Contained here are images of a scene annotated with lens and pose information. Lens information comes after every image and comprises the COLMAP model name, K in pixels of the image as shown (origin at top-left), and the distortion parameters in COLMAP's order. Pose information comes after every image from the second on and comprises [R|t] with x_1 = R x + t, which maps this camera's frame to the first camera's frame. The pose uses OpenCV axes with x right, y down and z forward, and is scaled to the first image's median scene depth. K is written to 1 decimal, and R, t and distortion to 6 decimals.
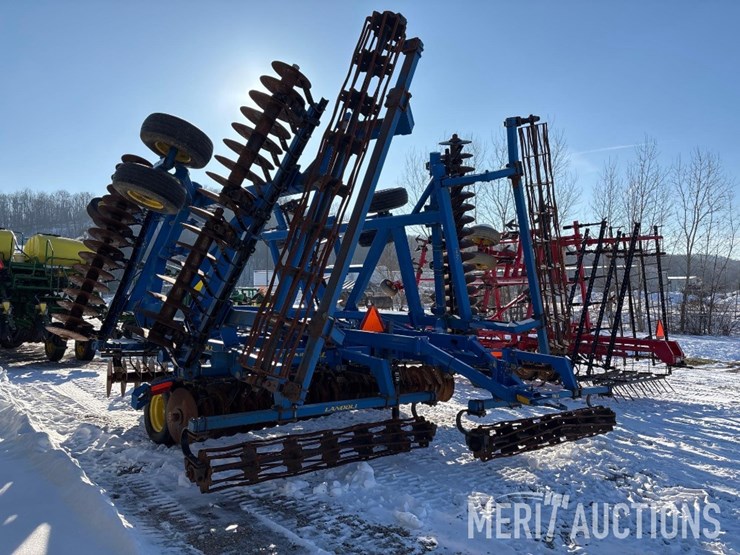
lens RADIAL K [[557.0, 0, 368.9], [0, 557.0, 285.0], [0, 0, 1]] dist [0.054534, -0.065431]
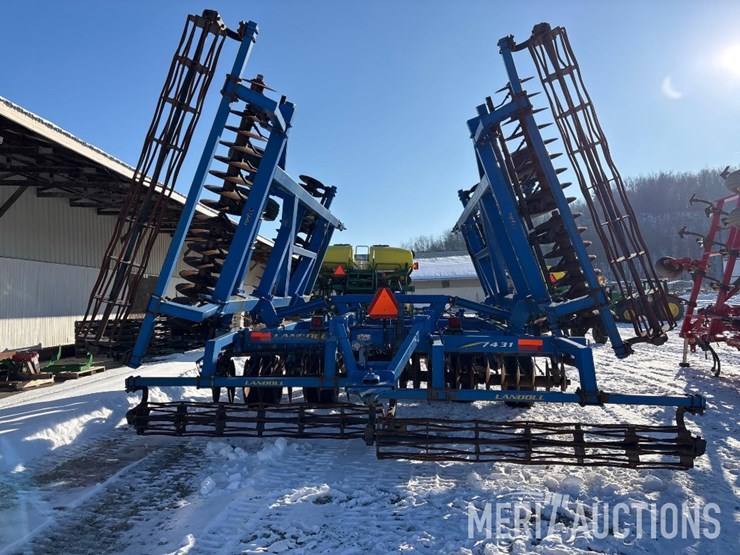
lens RADIAL K [[557.0, 0, 369.2], [0, 557.0, 275.2], [0, 0, 1]] dist [0.054534, -0.065431]
pose [[0.693845, -0.062537, -0.717404, 0.682535], [0.050552, 0.997994, -0.038105, 0.051902], [0.718348, -0.009827, 0.695614, 0.317610]]
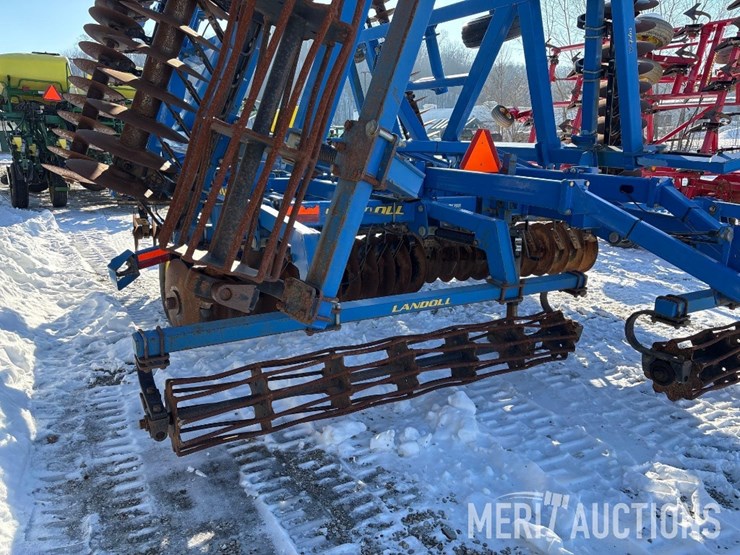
lens RADIAL K [[557.0, 0, 371.2], [0, 557.0, 279.7], [0, 0, 1]] dist [0.054534, -0.065431]
pose [[0.984187, 0.032734, -0.174082, -0.001297], [0.014619, 0.964414, 0.263994, 0.033133], [0.176528, -0.262364, 0.948685, 0.354507]]
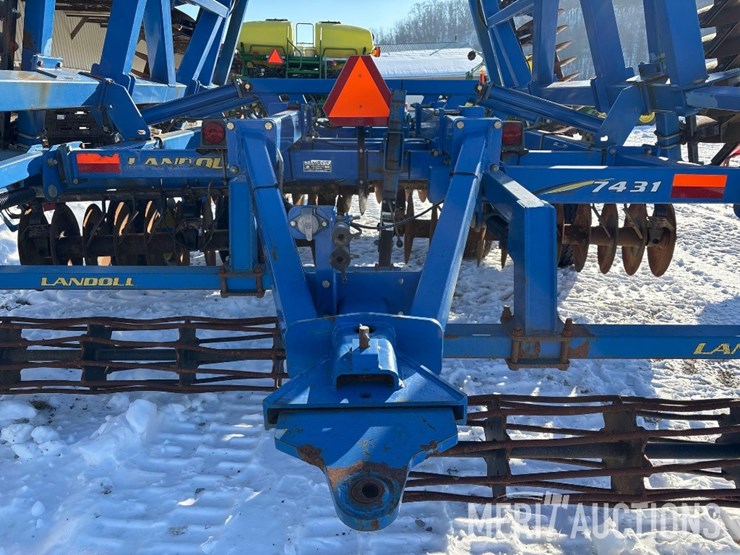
lens RADIAL K [[562.4, 0, 369.2], [0, 562.4, 281.8], [0, 0, 1]] dist [0.014701, -0.008769]
pose [[0.758892, 0.170261, -0.628565, 0.324238], [0.045610, 0.948950, 0.312111, 0.069133], [0.649617, -0.265528, 0.712385, 0.646565]]
